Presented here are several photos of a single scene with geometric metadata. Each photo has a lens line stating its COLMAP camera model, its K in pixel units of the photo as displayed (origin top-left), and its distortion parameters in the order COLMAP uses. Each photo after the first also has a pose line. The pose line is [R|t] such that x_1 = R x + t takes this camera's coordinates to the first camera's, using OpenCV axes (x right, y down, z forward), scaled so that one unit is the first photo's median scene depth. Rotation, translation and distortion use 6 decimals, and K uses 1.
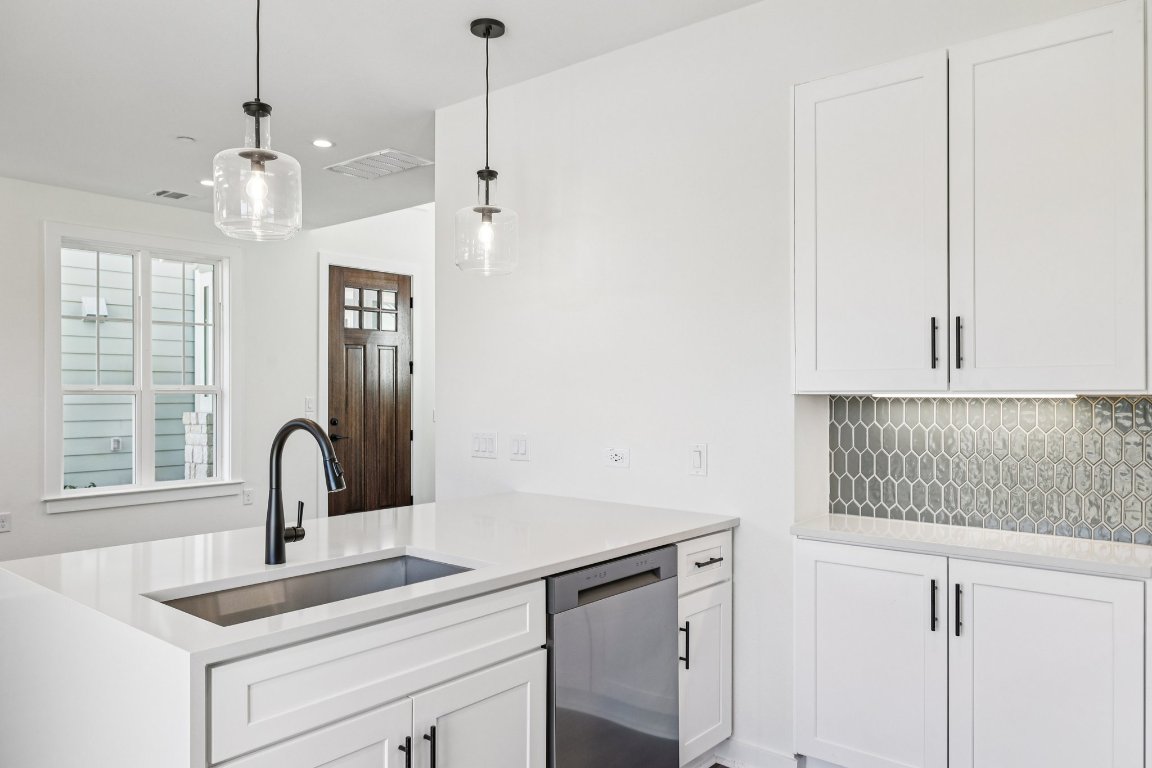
lens RADIAL K [[809.6, 0, 580.9], [0, 809.6, 390.1], [0, 0, 1]] dist [0.003097, -0.002504]
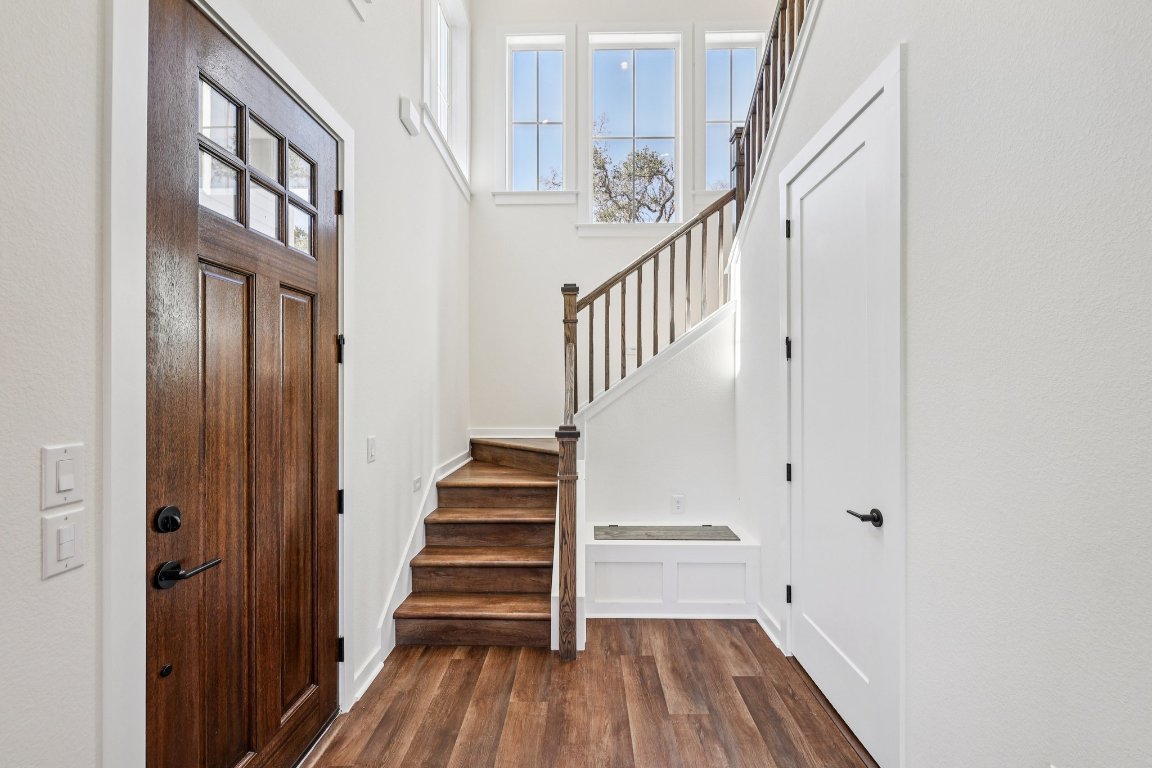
lens RADIAL K [[488.0, 0, 579.7], [0, 488.0, 386.8], [0, 0, 1]] dist [0.000663, 0.000602]
pose [[0.780309, -0.000675, 0.625393, -0.748886], [-0.000471, 0.999998, 0.001667, -0.020087], [-0.625394, -0.001595, 0.780308, 1.934227]]
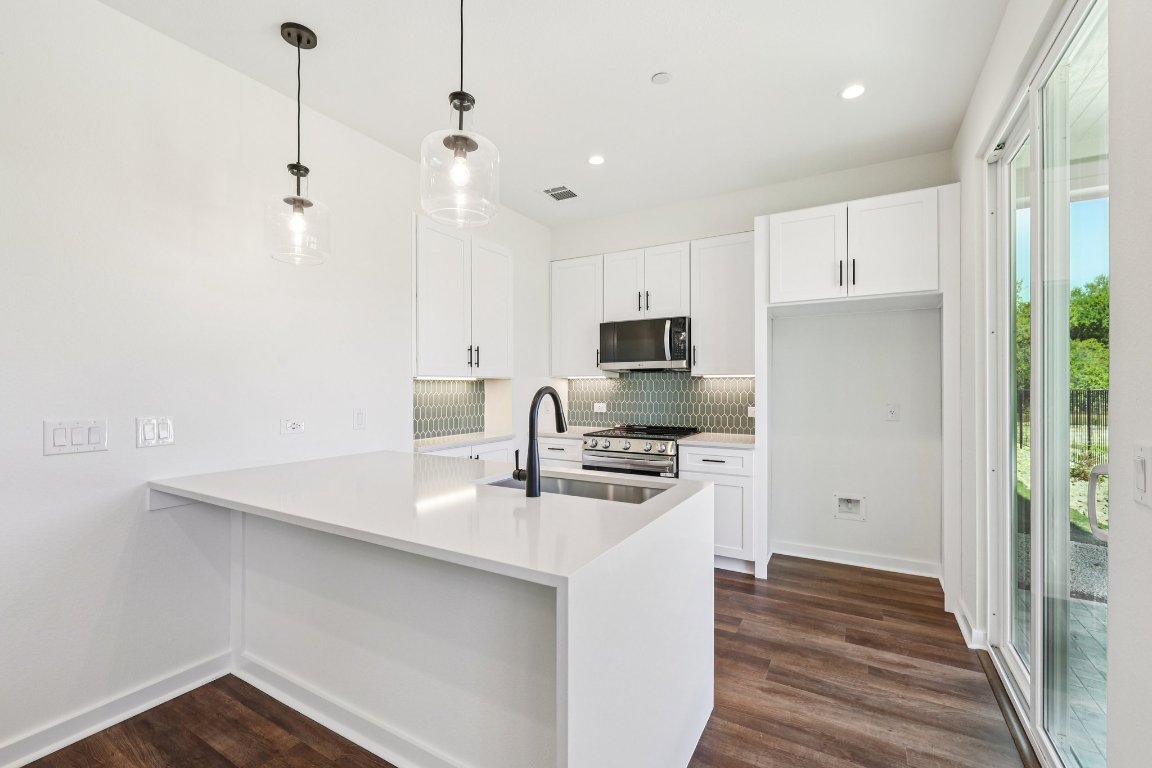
lens RADIAL K [[488.0, 0, 579.7], [0, 488.0, 386.8], [0, 0, 1]] dist [0.000663, 0.000602]
pose [[-0.167582, -0.000837, 0.985858, -0.882851], [0.000556, 0.999999, 0.000944, 0.025739], [-0.985858, 0.000706, -0.167581, 0.793498]]
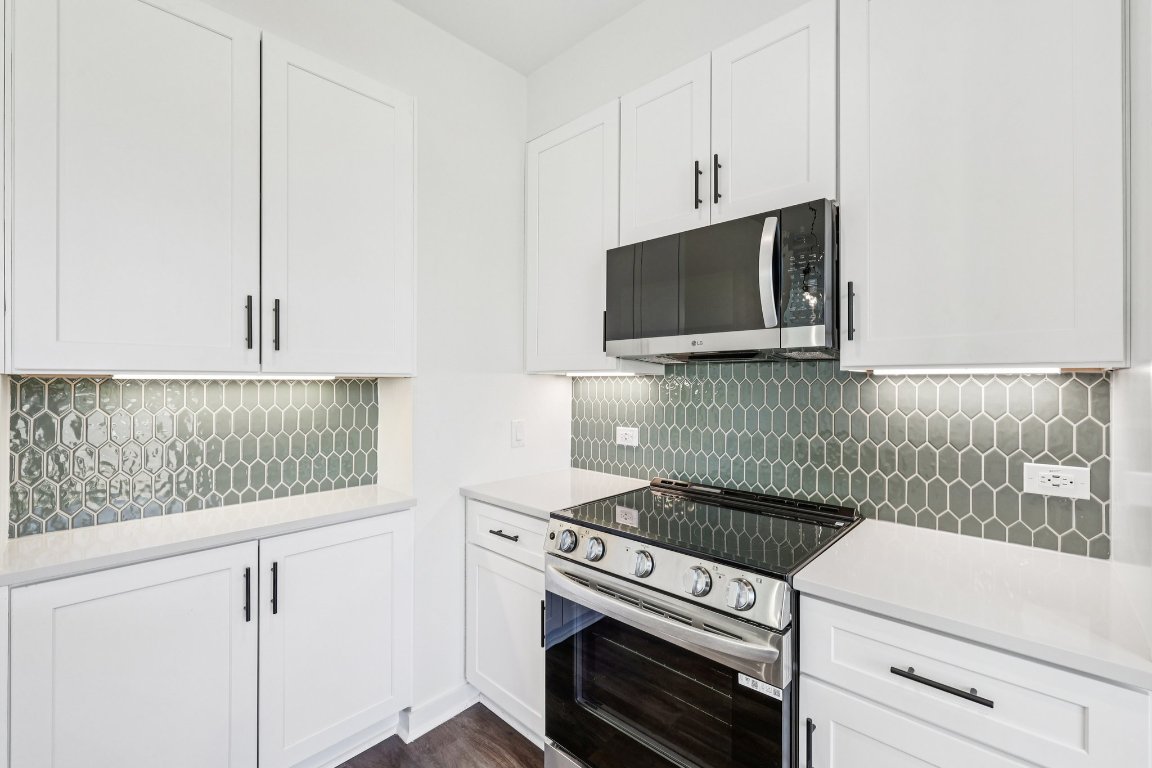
lens RADIAL K [[491.6, 0, 577.7], [0, 491.6, 379.9], [0, 0, 1]] dist [0.000325, 0.000303]
pose [[0.061837, 0.003691, 0.998079, -0.107453], [-0.004566, 0.999984, -0.003415, 0.009180], [-0.998076, -0.004346, 0.061852, 0.492163]]
